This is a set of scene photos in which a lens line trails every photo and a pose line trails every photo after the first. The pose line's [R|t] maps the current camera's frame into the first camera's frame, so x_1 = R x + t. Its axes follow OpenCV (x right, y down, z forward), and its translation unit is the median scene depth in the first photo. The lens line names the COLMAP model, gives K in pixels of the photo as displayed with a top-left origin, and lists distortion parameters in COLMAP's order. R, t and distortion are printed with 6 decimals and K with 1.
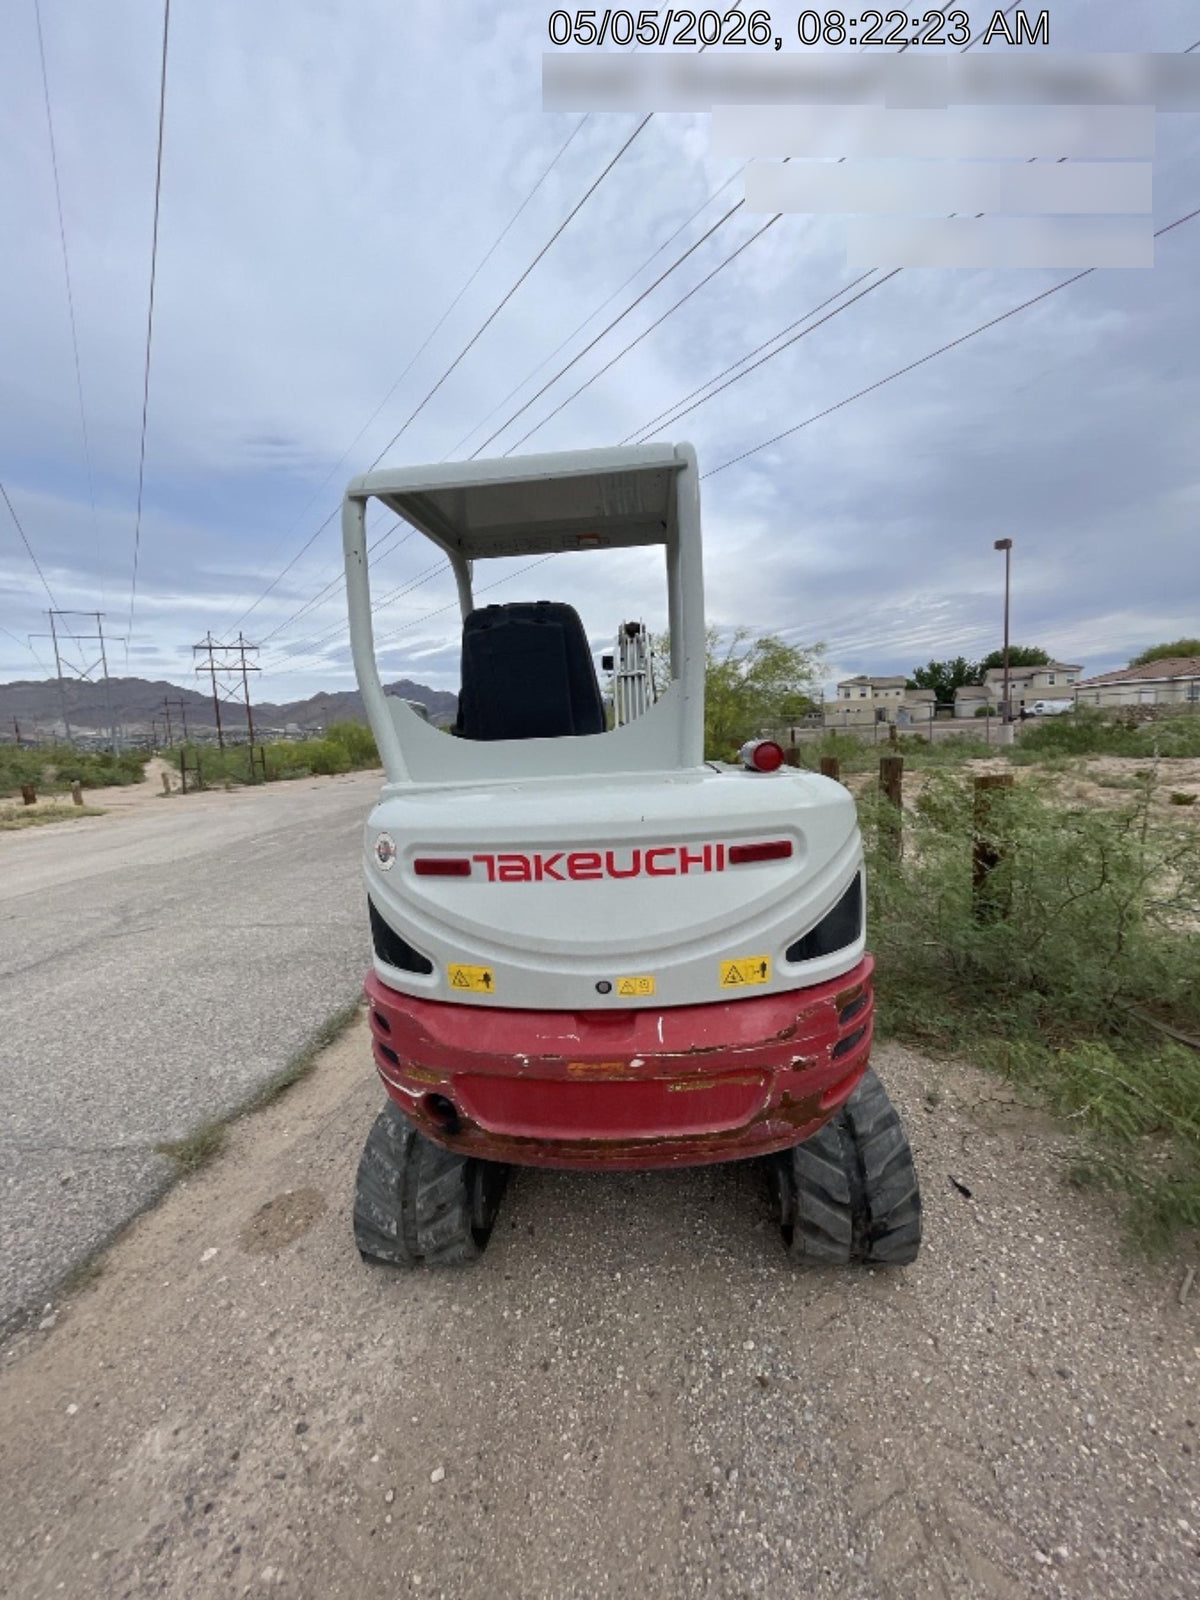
lens RADIAL K [[640.8, 0, 600.0], [0, 640.8, 800.0], [0, 0, 1]] dist [-0.003809, -0.000443]
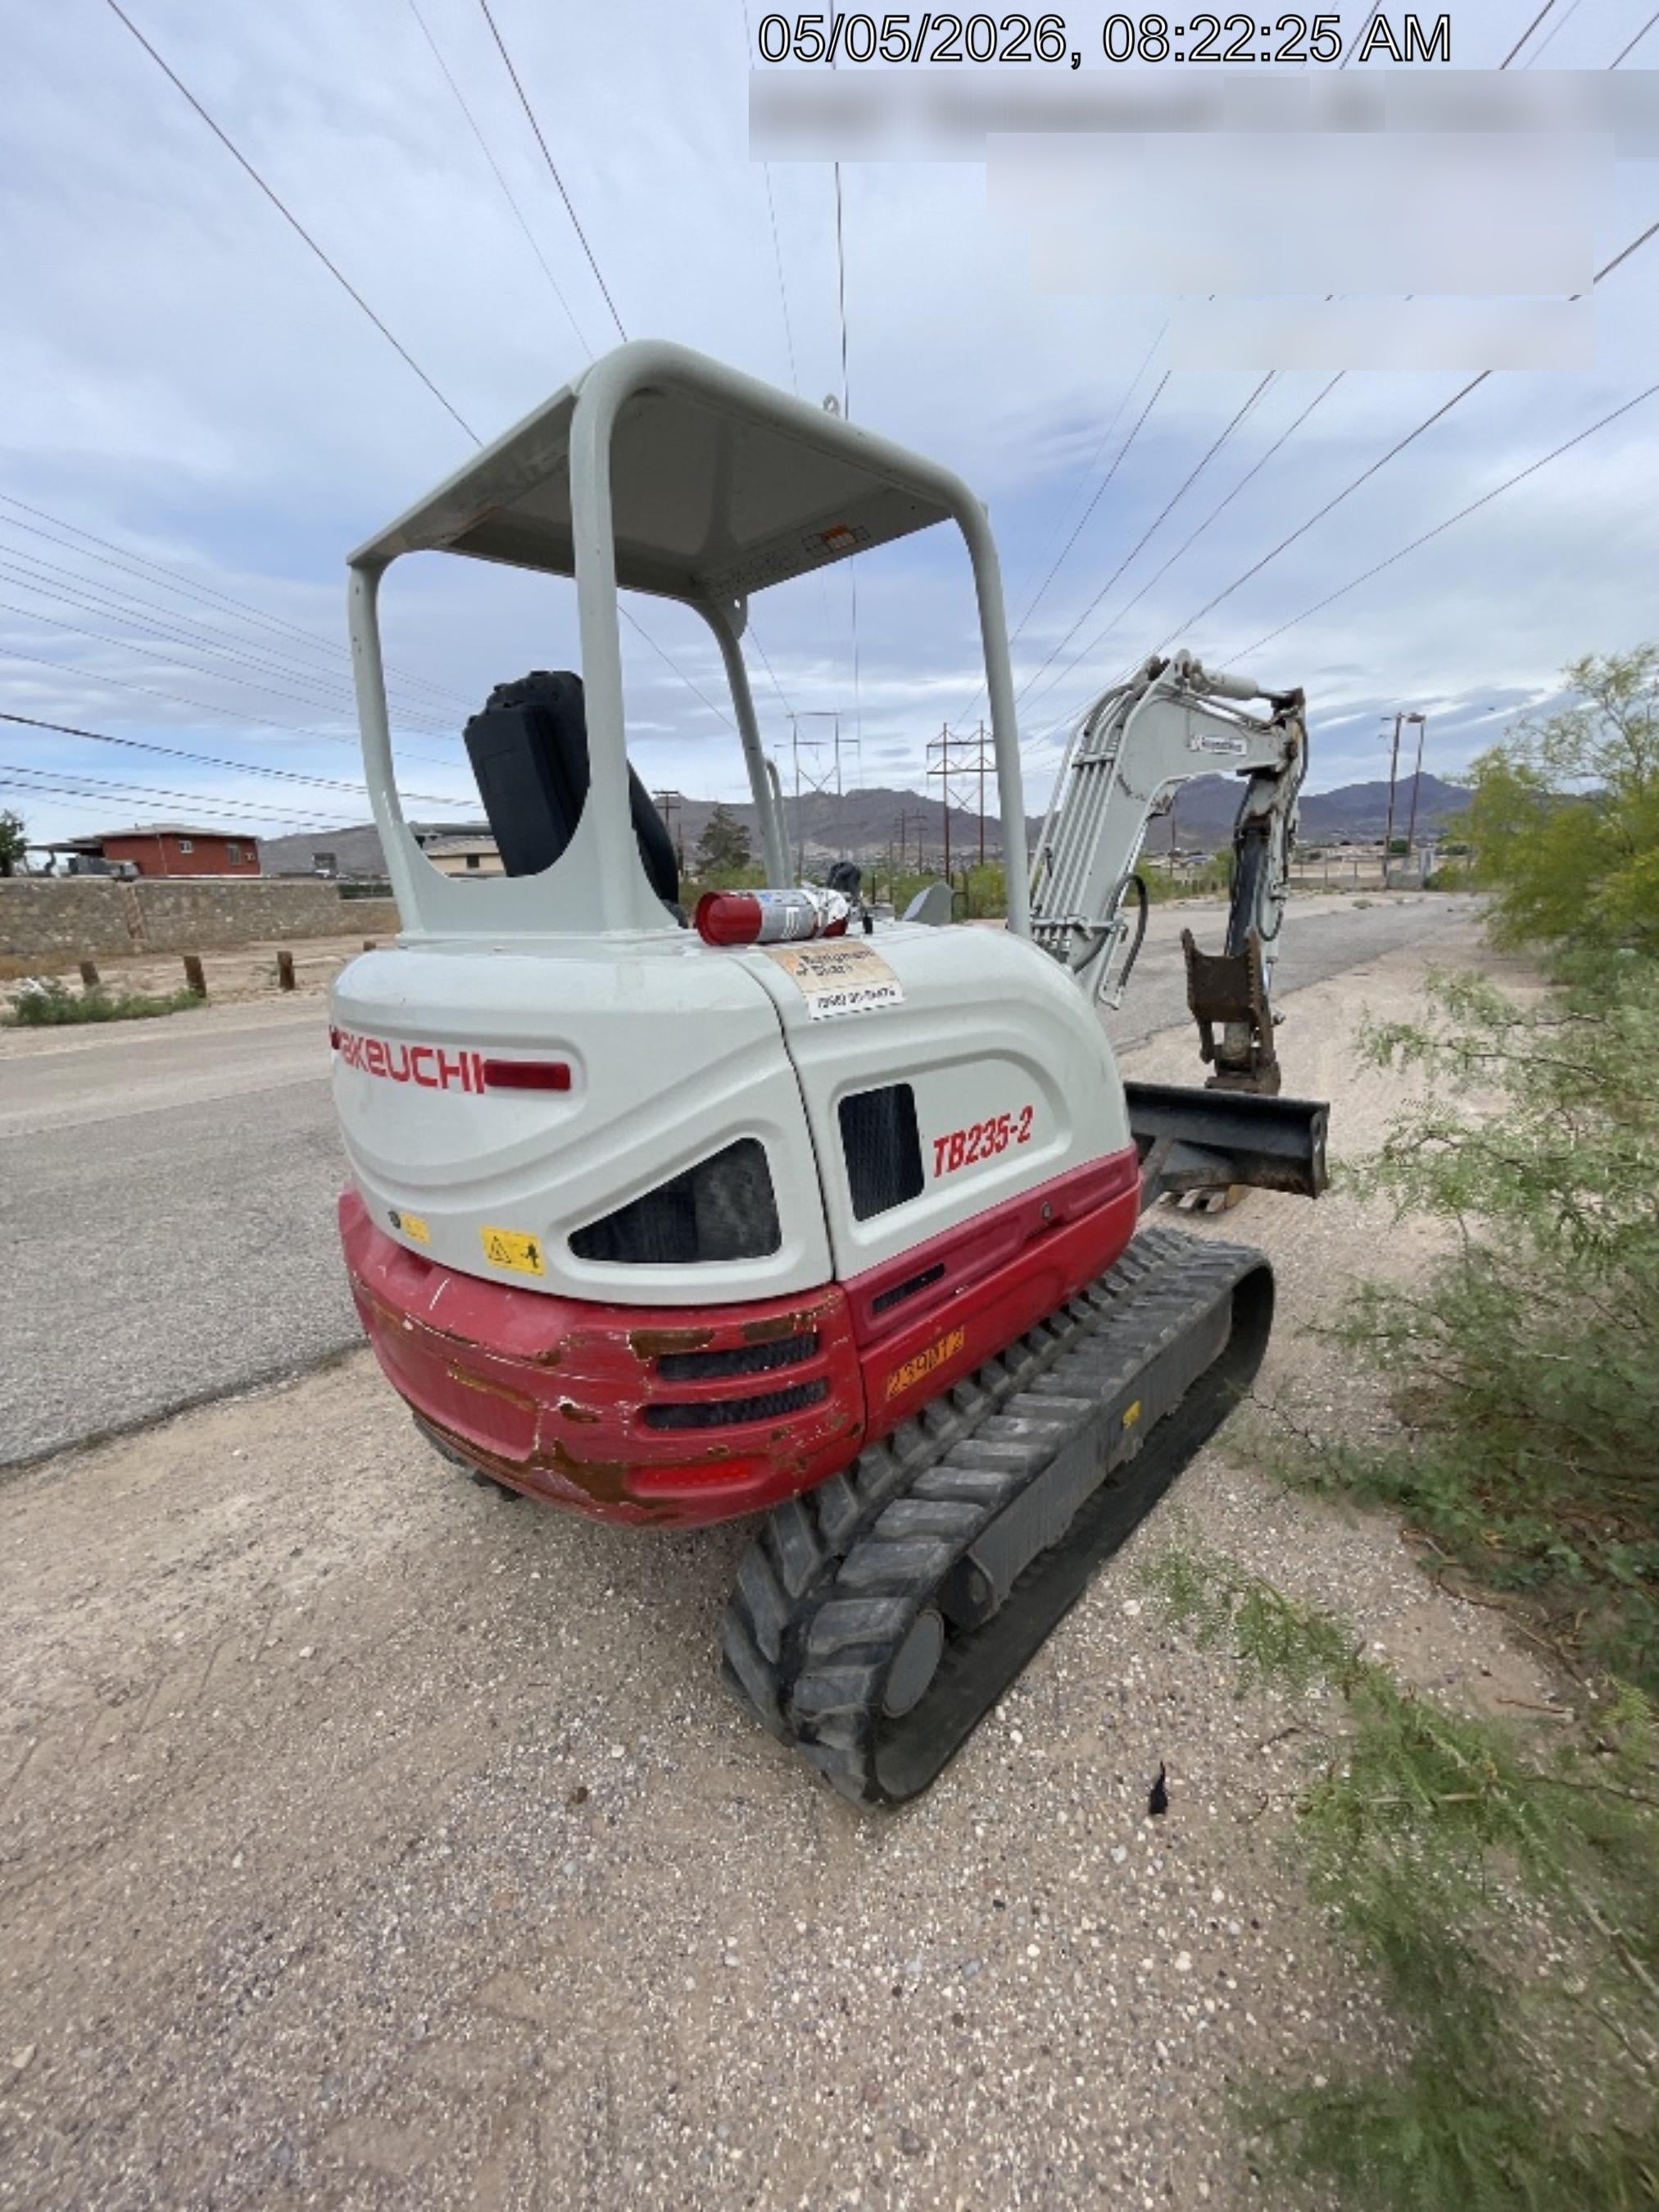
lens RADIAL K [[885.9, 0, 829.5], [0, 885.9, 1106.0], [0, 0, 1]] dist [-0.003809, -0.000443]
pose [[0.785639, 0.168848, -0.595198, 0.995447], [-0.064832, 0.979210, 0.192210, -0.072896], [0.615279, -0.112420, 0.780253, 0.505480]]
